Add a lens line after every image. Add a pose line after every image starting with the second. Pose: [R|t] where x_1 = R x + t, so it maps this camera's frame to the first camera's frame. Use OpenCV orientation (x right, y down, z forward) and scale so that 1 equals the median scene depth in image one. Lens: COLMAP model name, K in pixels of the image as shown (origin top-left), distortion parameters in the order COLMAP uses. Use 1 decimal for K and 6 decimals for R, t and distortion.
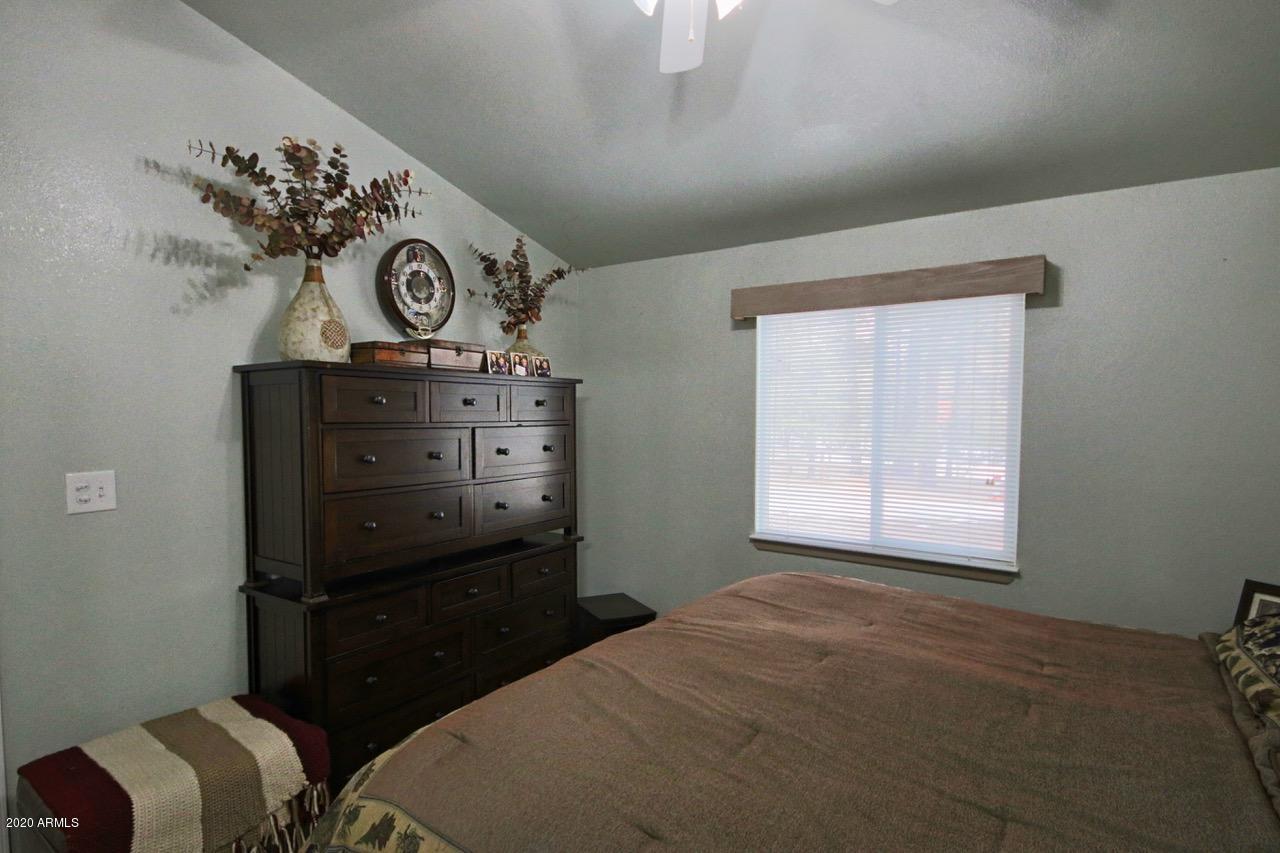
lens RADIAL K [[637.9, 0, 637.6], [0, 637.9, 440.9], [0, 0, 1]] dist [0.045499, -0.038965]
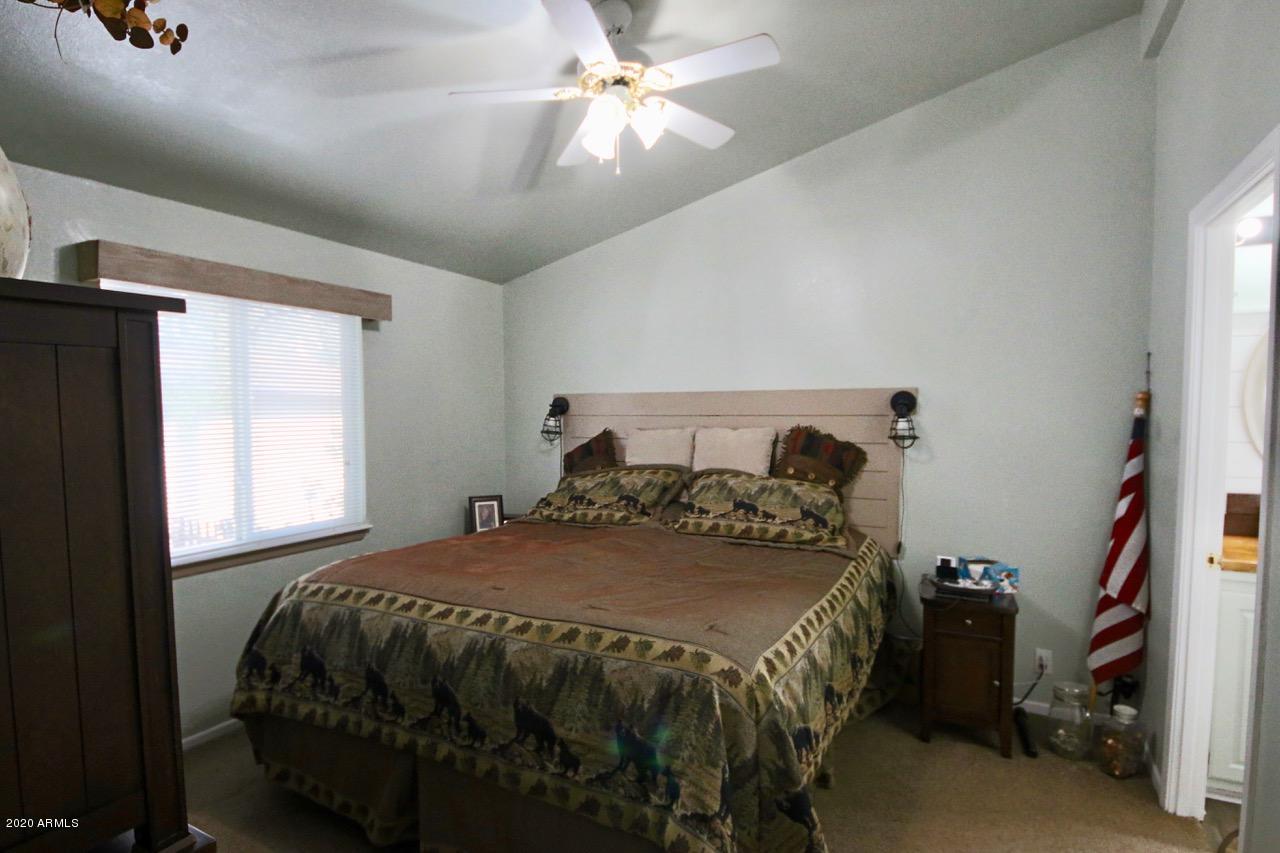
lens RADIAL K [[637.9, 0, 637.6], [0, 637.9, 440.9], [0, 0, 1]] dist [0.045499, -0.038965]
pose [[-0.097232, -0.066097, 0.993065, -0.771243], [0.048534, 0.996290, 0.071063, -0.041606], [-0.994078, 0.055107, -0.093663, 0.574414]]
